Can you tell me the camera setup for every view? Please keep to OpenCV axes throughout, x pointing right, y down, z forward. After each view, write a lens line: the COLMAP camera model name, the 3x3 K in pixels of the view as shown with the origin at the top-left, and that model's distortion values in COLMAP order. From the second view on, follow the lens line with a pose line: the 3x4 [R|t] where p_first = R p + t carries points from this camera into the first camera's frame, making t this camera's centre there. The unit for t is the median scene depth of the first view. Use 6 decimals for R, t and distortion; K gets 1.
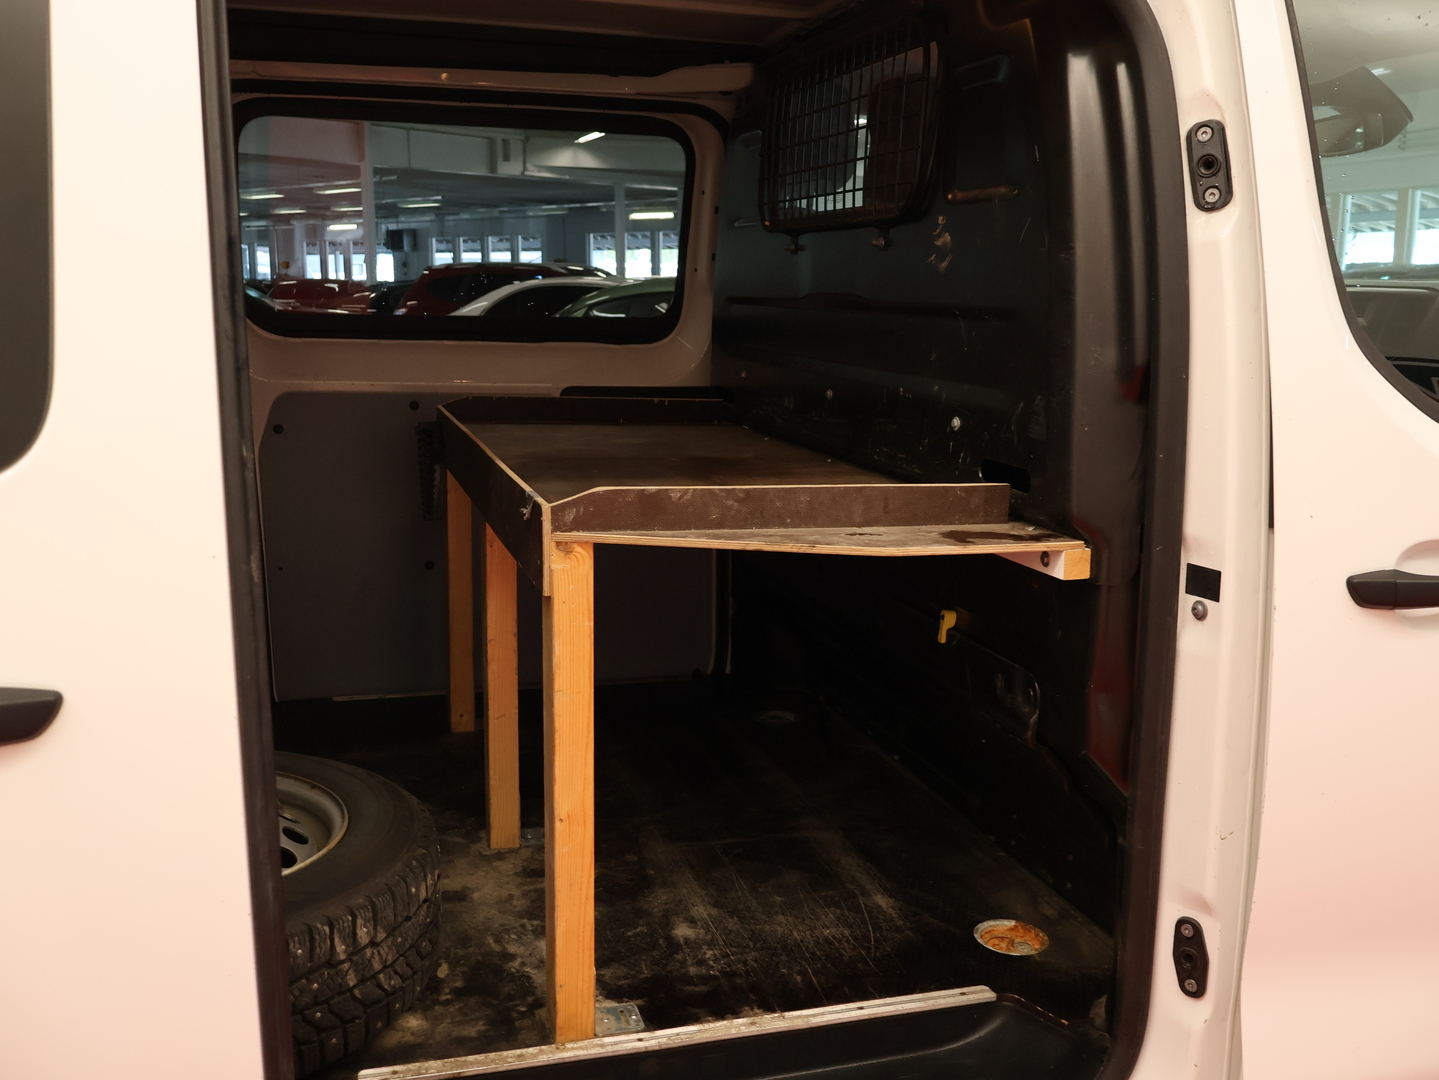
lens RADIAL K [[1364.2, 0, 725.2], [0, 1364.2, 550.1], [0, 0, 1]] dist [-0.002854, 0.022495]
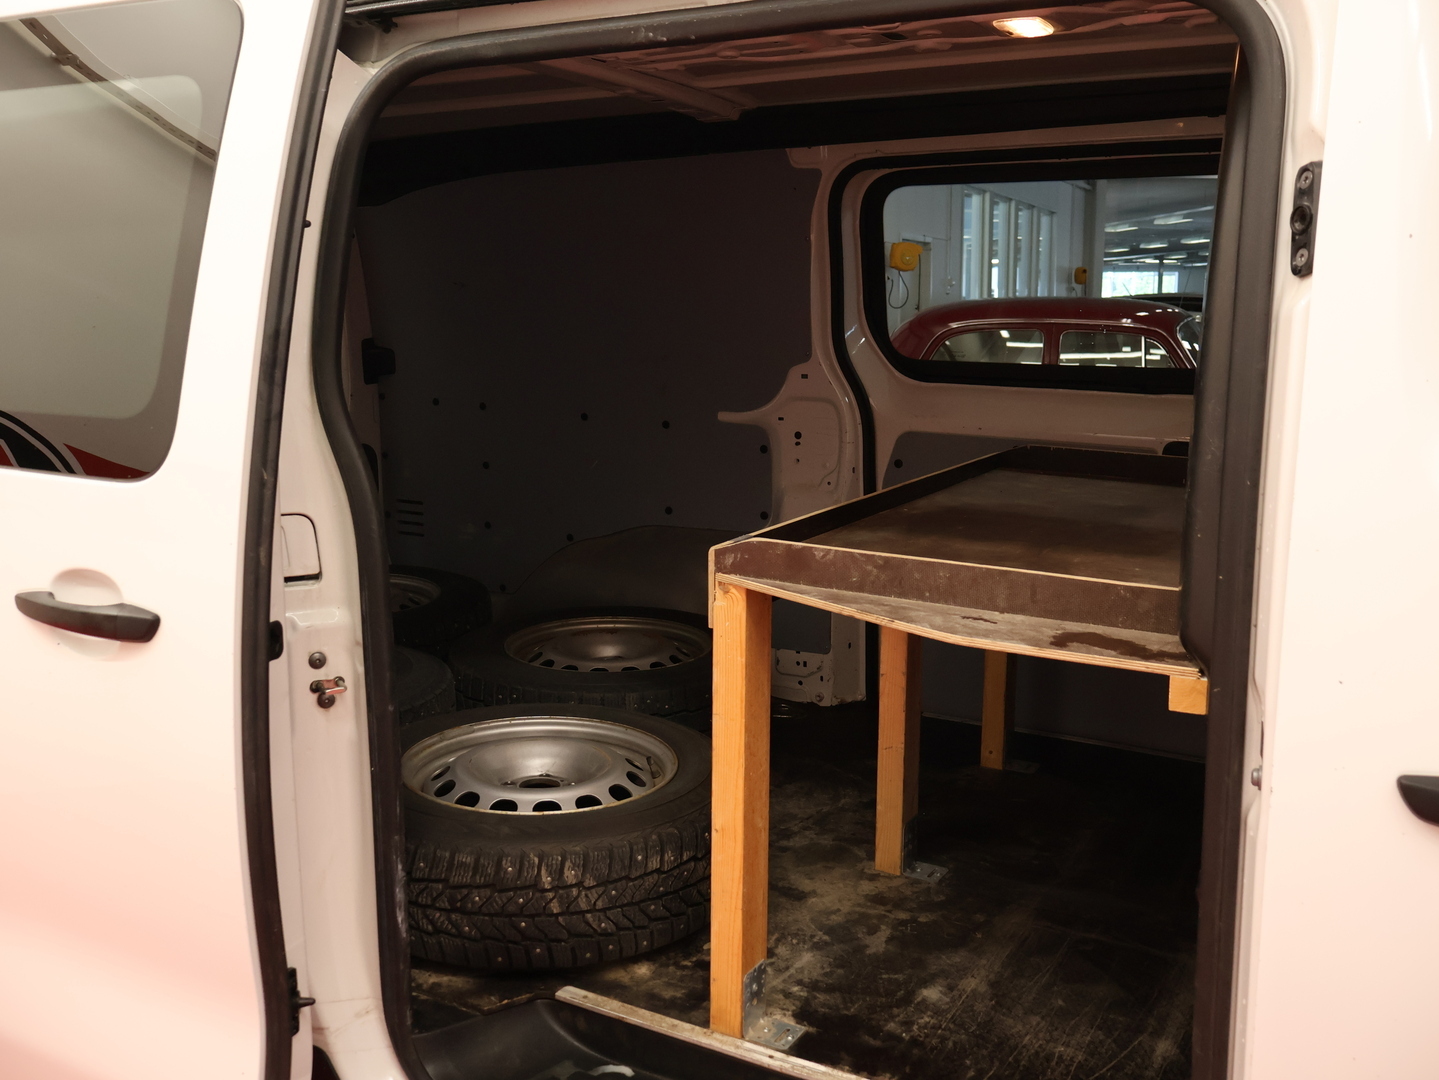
lens RADIAL K [[1364.2, 0, 725.2], [0, 1364.2, 550.1], [0, 0, 1]] dist [-0.002854, 0.022495]
pose [[0.694856, 0.120438, -0.708993, 0.656547], [-0.133585, 0.990335, 0.037308, -0.072418], [0.706633, 0.068787, 0.704228, 0.206862]]
